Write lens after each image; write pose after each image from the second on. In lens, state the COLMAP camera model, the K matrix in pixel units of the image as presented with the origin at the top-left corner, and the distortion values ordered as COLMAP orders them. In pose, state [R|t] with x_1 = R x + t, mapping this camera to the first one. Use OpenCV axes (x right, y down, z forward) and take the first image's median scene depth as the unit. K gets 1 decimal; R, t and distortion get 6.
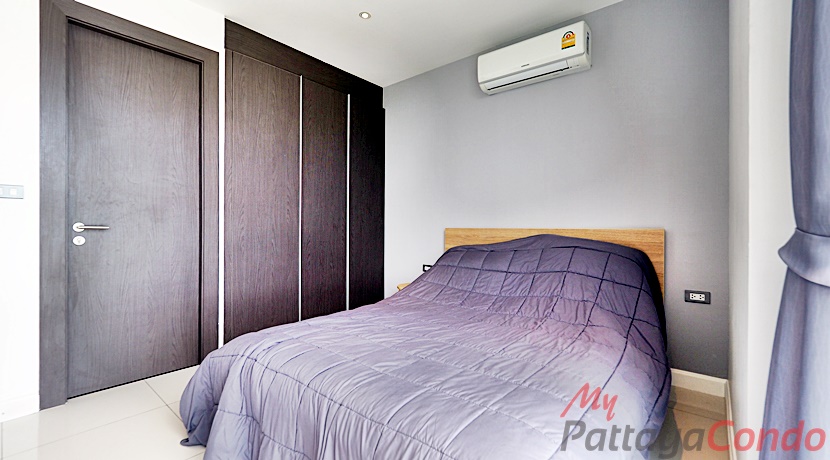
lens RADIAL K [[346.6, 0, 414.6], [0, 346.6, 225.7], [0, 0, 1]] dist [-0.001137, -0.000154]
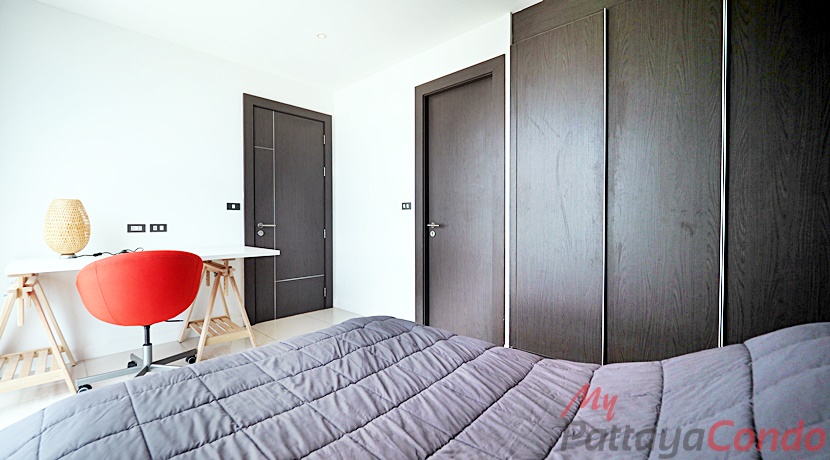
lens RADIAL K [[346.6, 0, 414.6], [0, 346.6, 225.7], [0, 0, 1]] dist [-0.001137, -0.000154]
pose [[-0.062421, 0.013643, -0.997957, 0.477295], [0.003661, 0.999903, 0.013441, -0.011948], [0.998043, -0.002815, -0.062465, 0.809753]]
